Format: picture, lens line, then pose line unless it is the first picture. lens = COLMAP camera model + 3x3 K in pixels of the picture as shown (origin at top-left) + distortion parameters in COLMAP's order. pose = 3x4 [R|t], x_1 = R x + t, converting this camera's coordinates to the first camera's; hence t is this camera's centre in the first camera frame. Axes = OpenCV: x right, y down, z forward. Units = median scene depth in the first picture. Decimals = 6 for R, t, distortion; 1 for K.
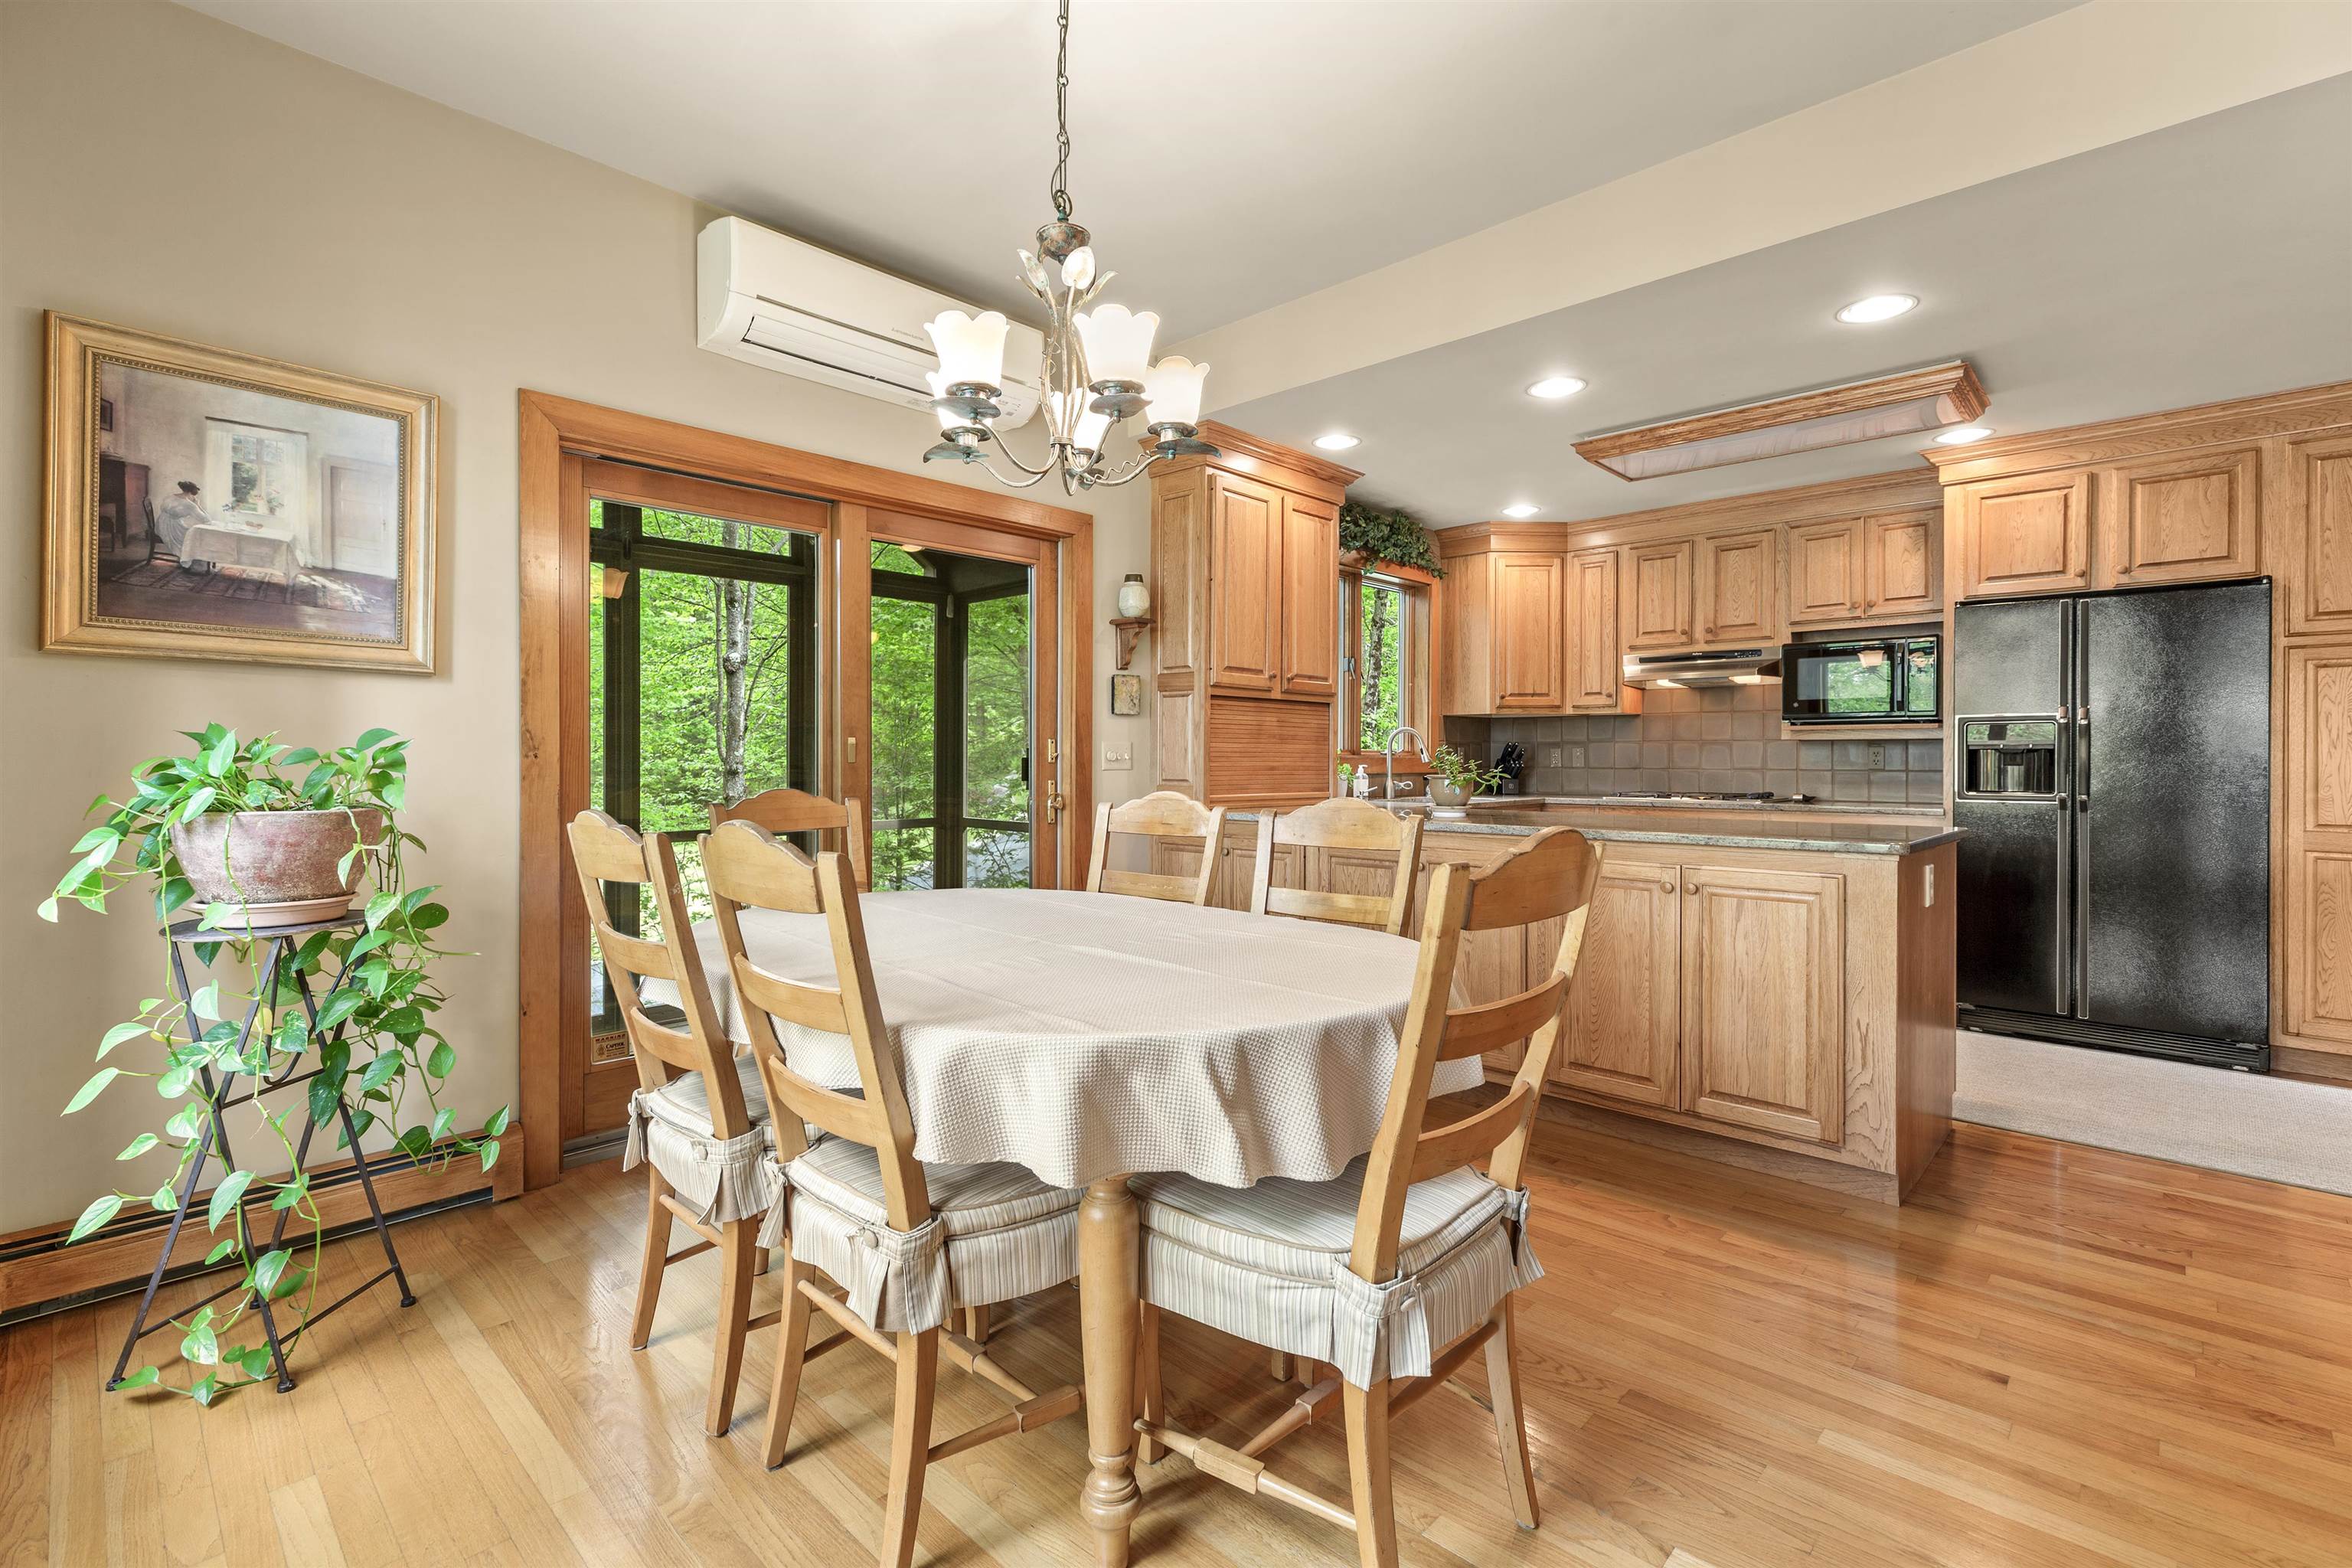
lens RADIAL K [[1057.7, 0, 1186.2], [0, 1057.7, 770.6], [0, 0, 1]] dist [0.001887, 0.000614]
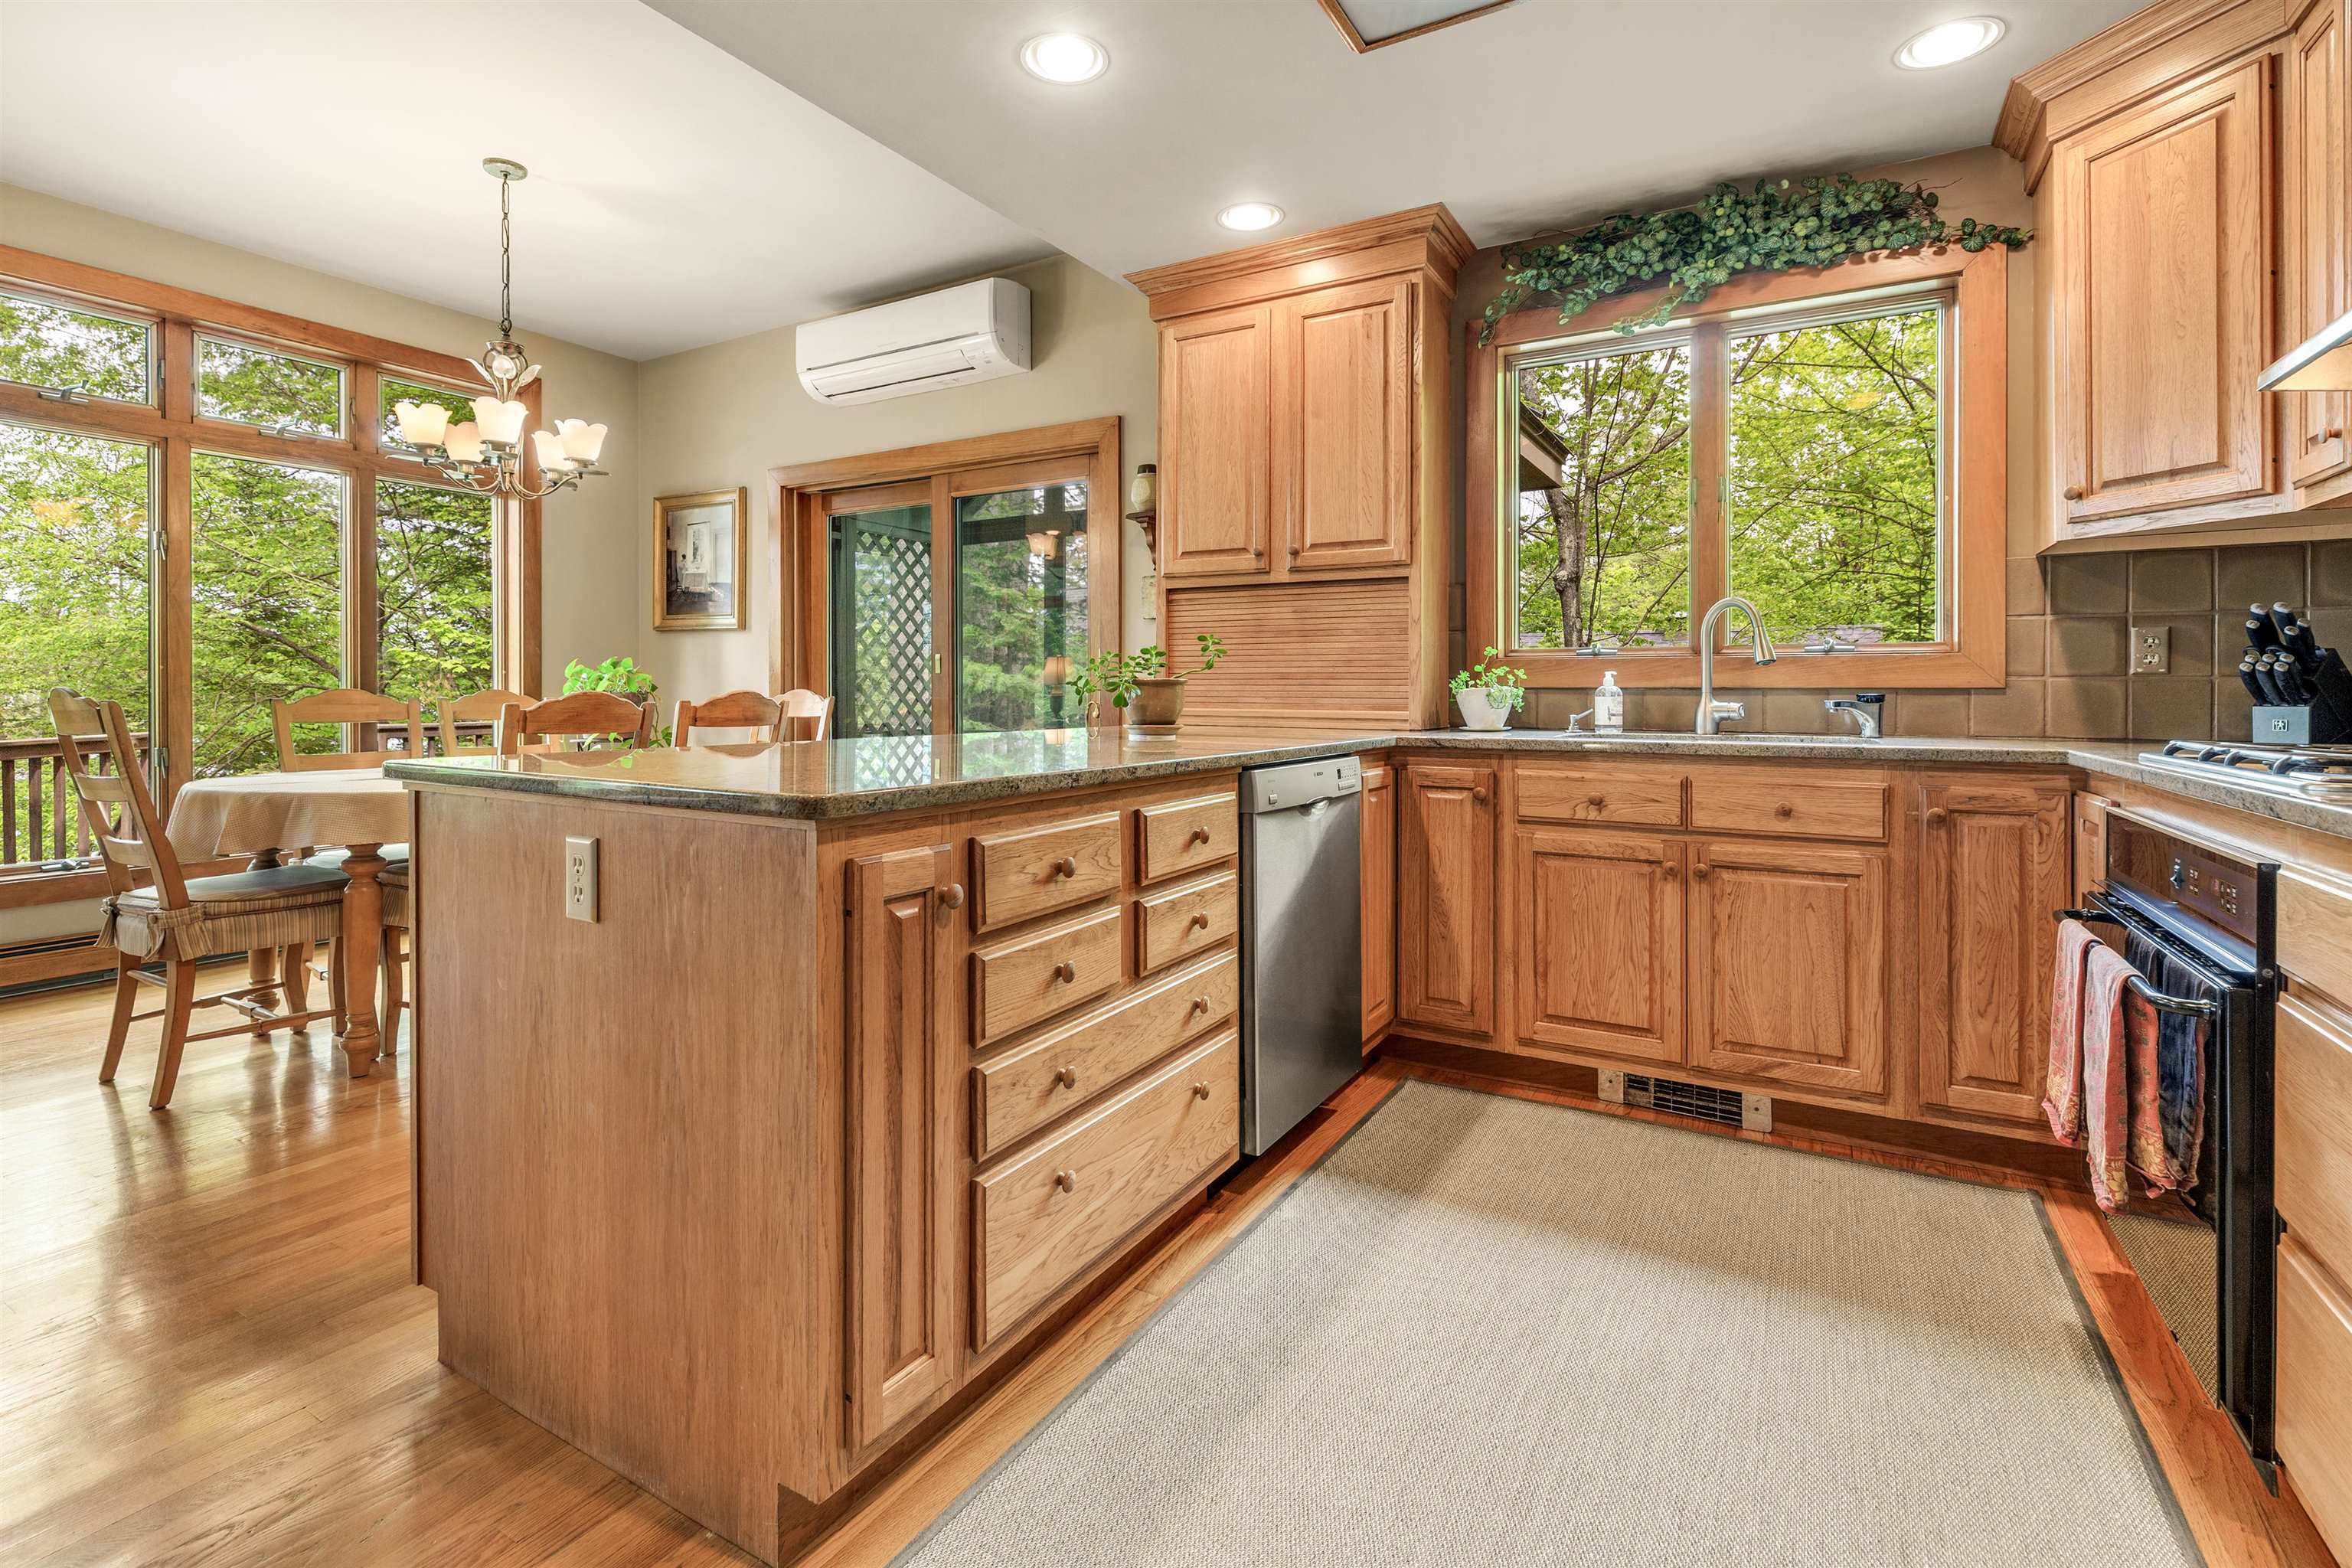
lens RADIAL K [[1057.7, 0, 1184.7], [0, 1057.7, 692.0], [0, 0, 1]] dist [0.001887, 0.000614]
pose [[0.240179, 0.000201, -0.970729, 0.631934], [-0.012335, 0.999920, -0.002845, 0.009940], [0.970650, 0.012657, 0.240162, 0.602747]]
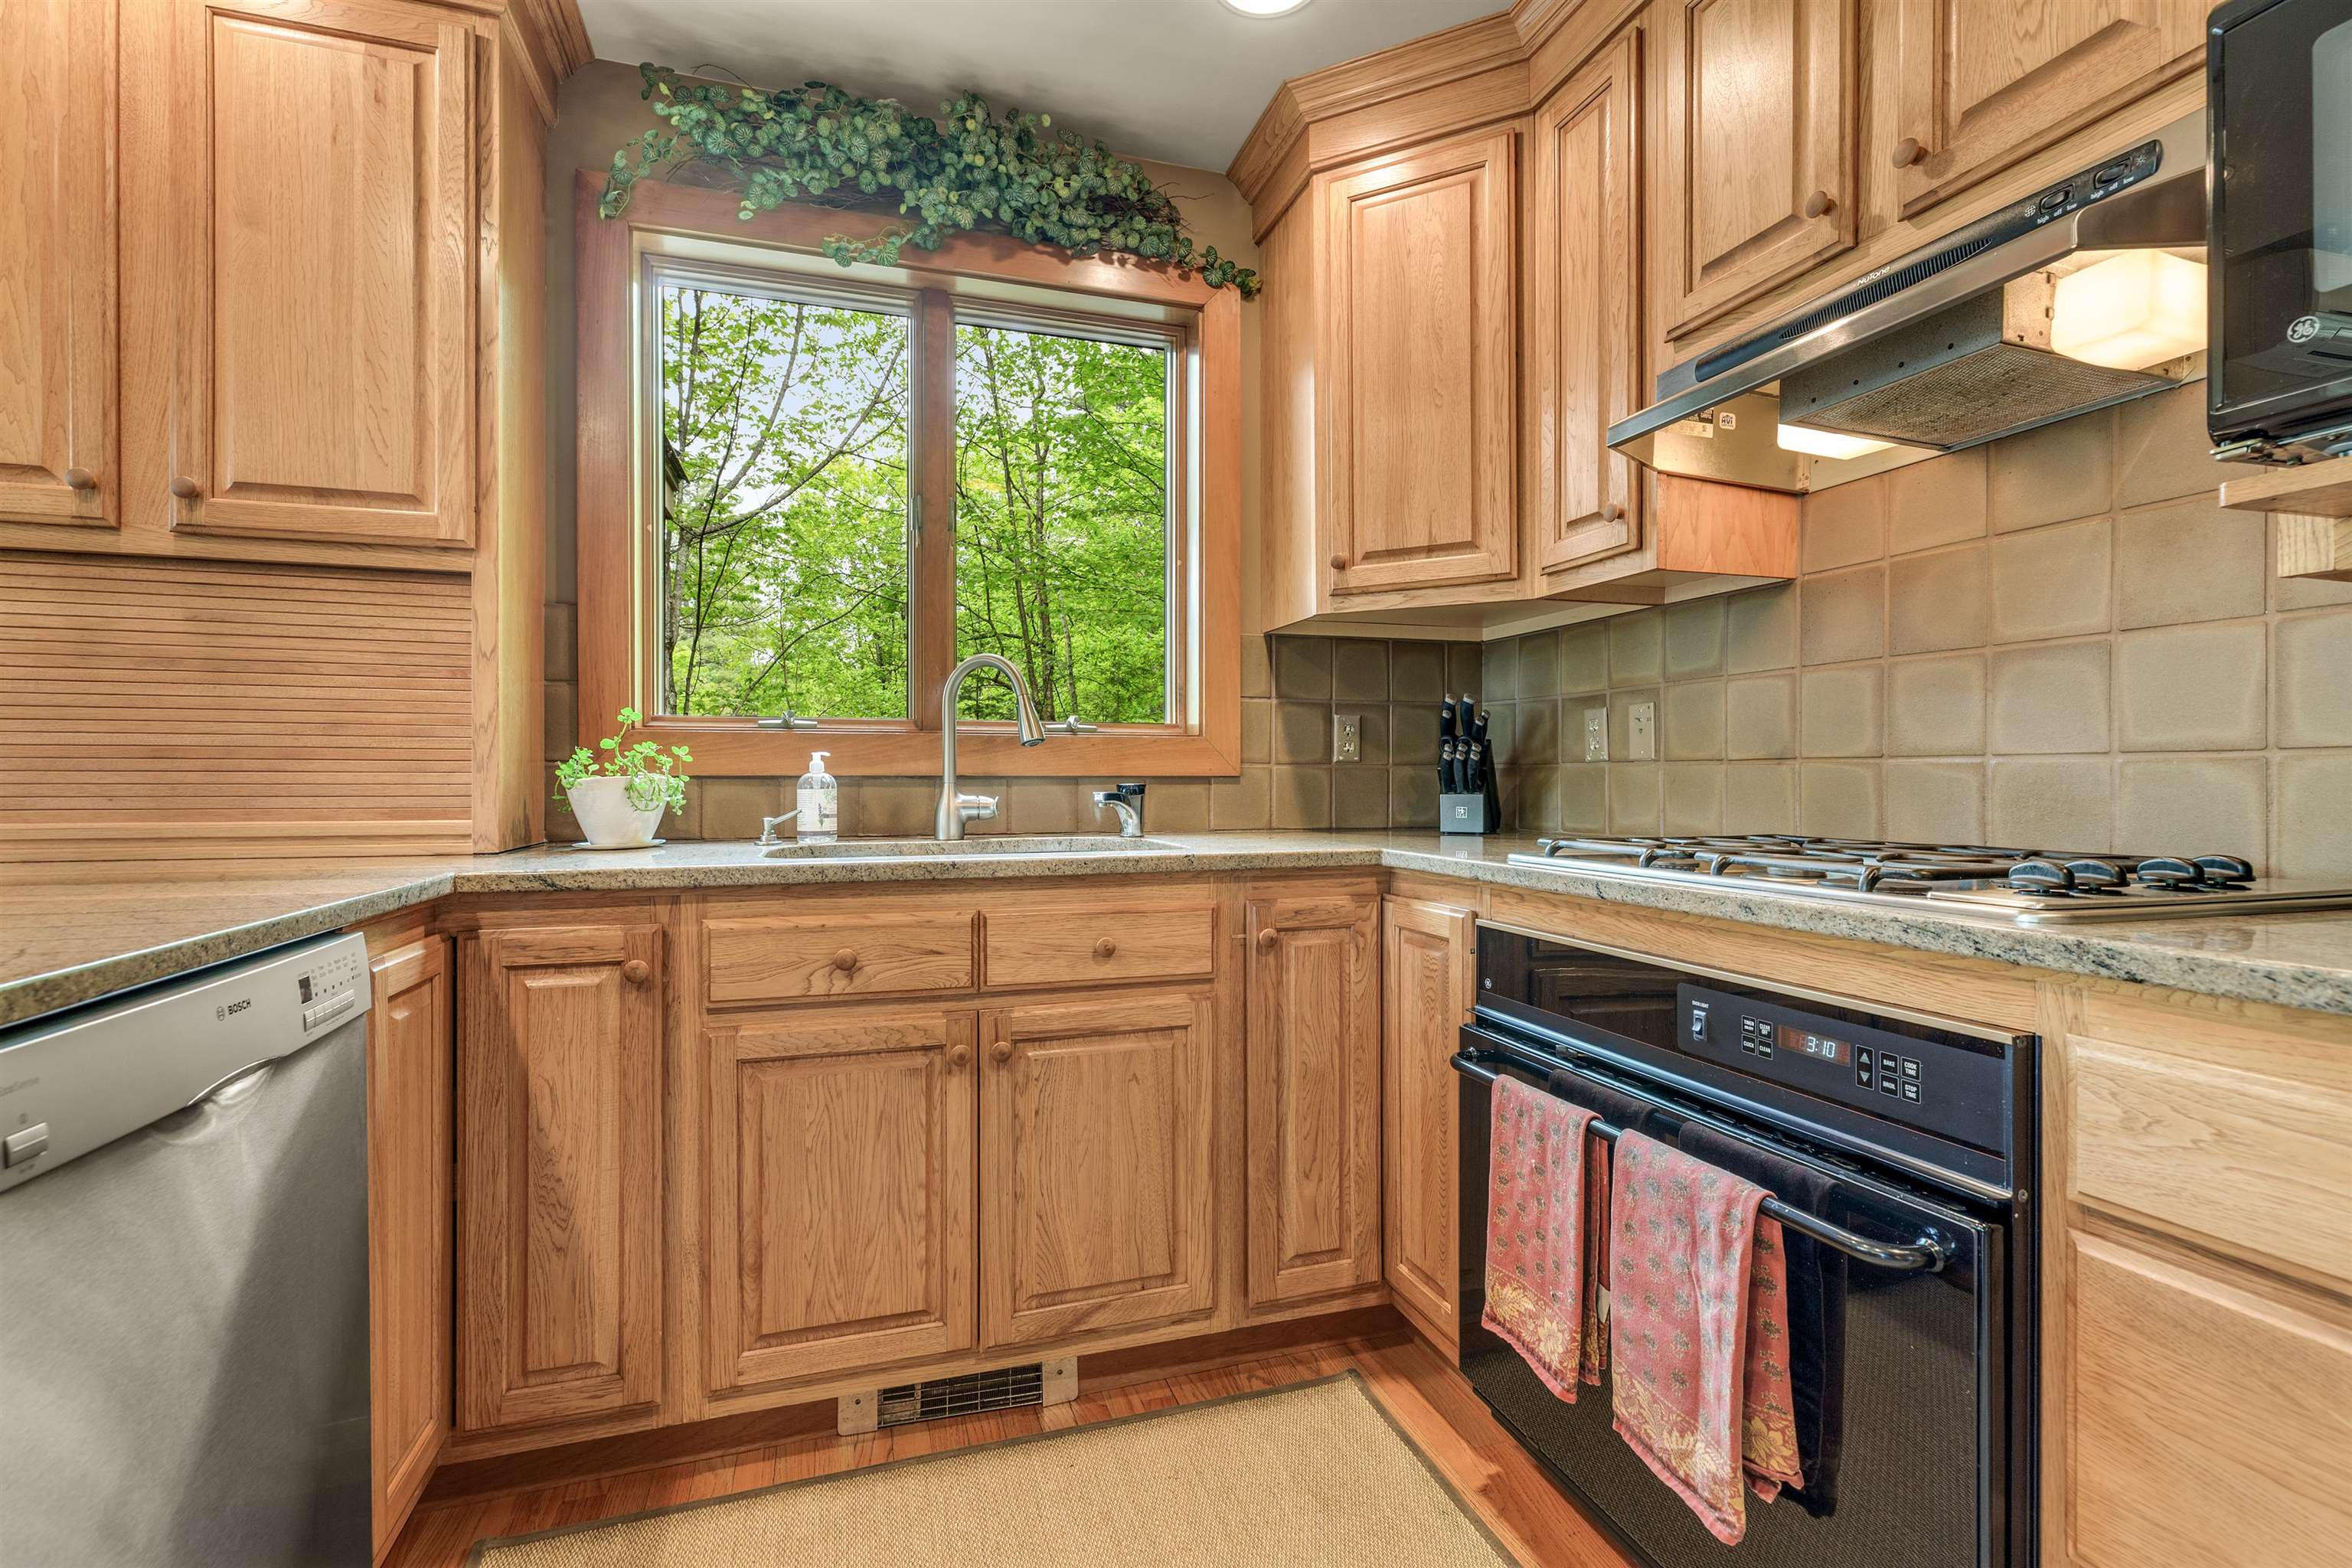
lens RADIAL K [[1057.7, 0, 1165.1], [0, 1057.7, 776.0], [0, 0, 1]] dist [0.001887, 0.000614]
pose [[0.874946, -0.002594, -0.484214, 0.439230], [-0.003786, 0.999918, -0.012197, 0.007499], [0.484206, 0.012505, 0.874864, 0.682222]]
